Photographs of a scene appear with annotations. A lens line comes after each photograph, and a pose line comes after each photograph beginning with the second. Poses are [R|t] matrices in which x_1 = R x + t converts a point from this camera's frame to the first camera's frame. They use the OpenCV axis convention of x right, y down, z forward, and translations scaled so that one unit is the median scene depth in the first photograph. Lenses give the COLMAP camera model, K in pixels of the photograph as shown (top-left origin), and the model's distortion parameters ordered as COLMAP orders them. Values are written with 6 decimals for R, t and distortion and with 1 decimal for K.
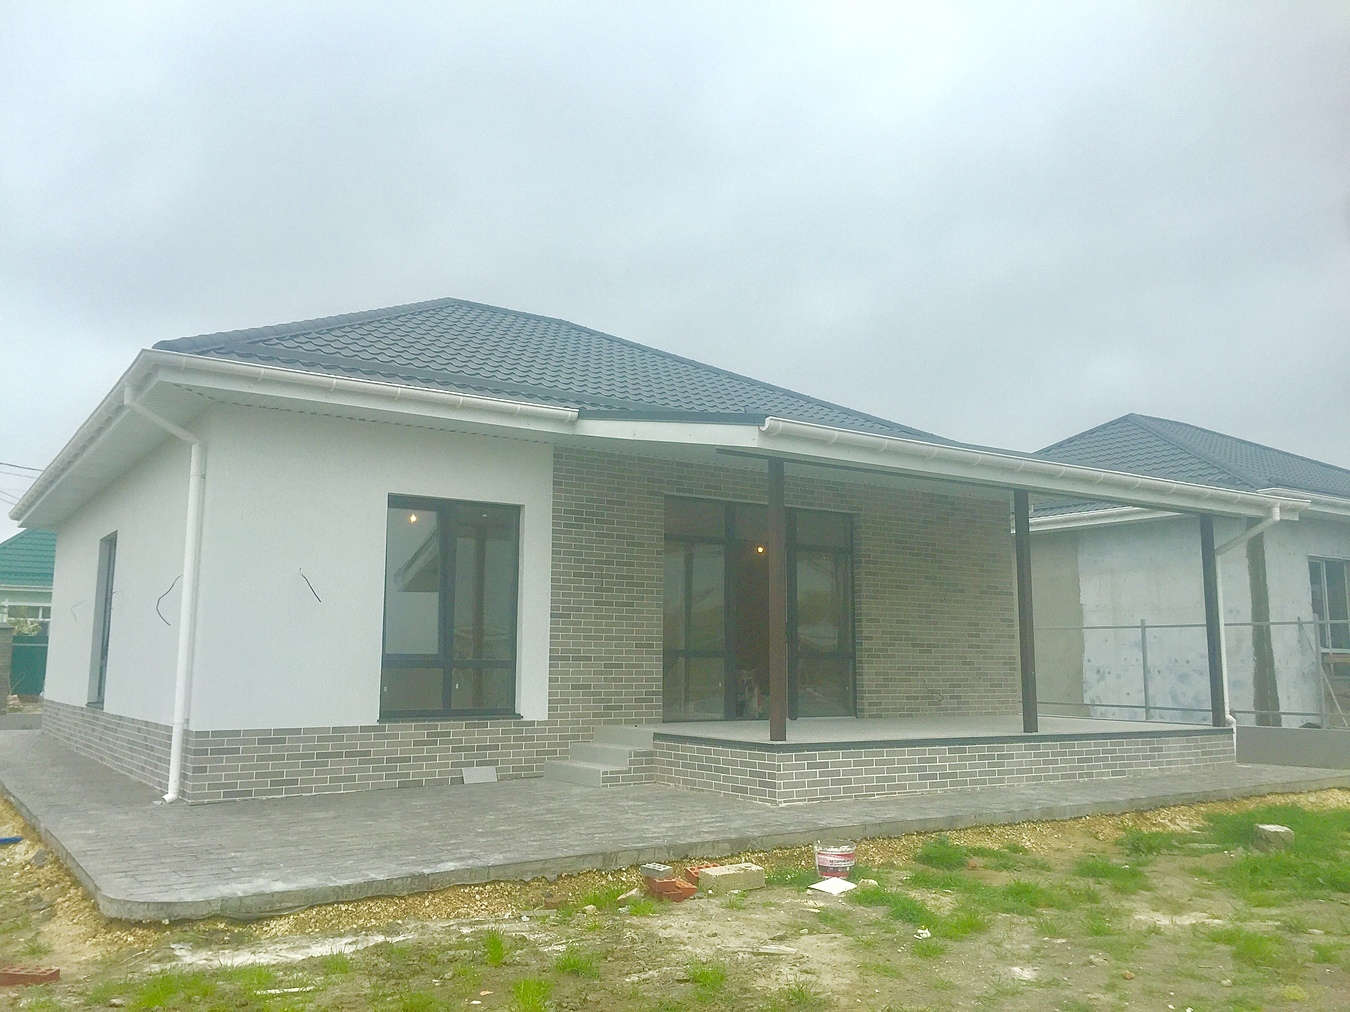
lens RADIAL K [[1153.7, 0, 678.9], [0, 1153.7, 506.8], [0, 0, 1]] dist [0.041970, -0.042790]
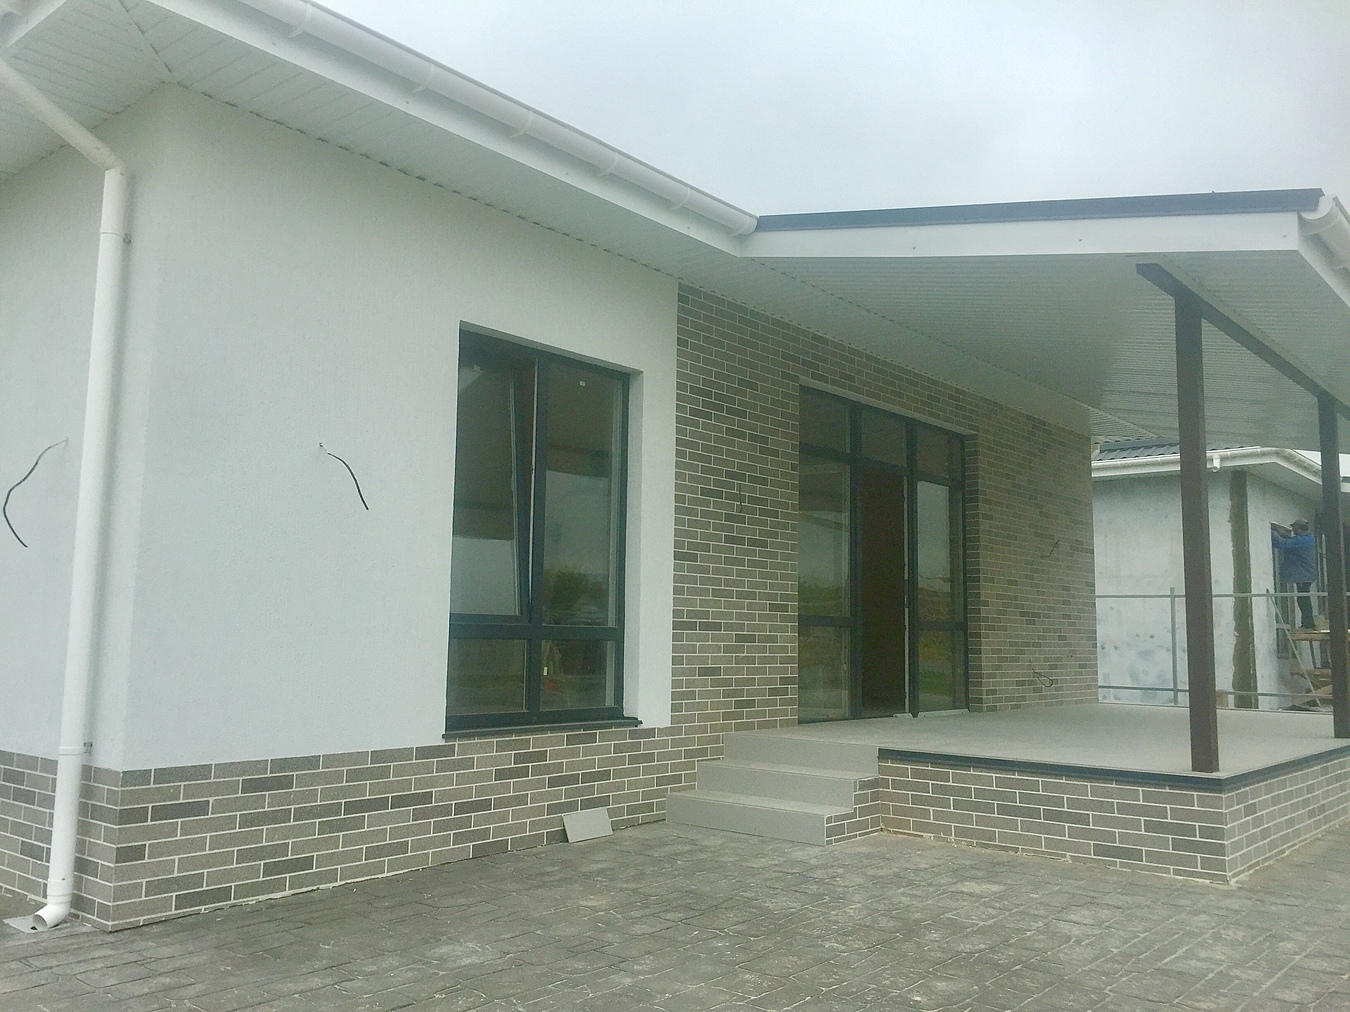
lens RADIAL K [[1153.7, 0, 673.5], [0, 1153.7, 501.2], [0, 0, 1]] dist [0.041970, -0.042790]
pose [[0.964059, 0.040388, 0.262599, -0.289781], [-0.046097, 0.998815, 0.015614, 0.059066], [-0.261658, -0.027157, 0.964779, 0.434246]]
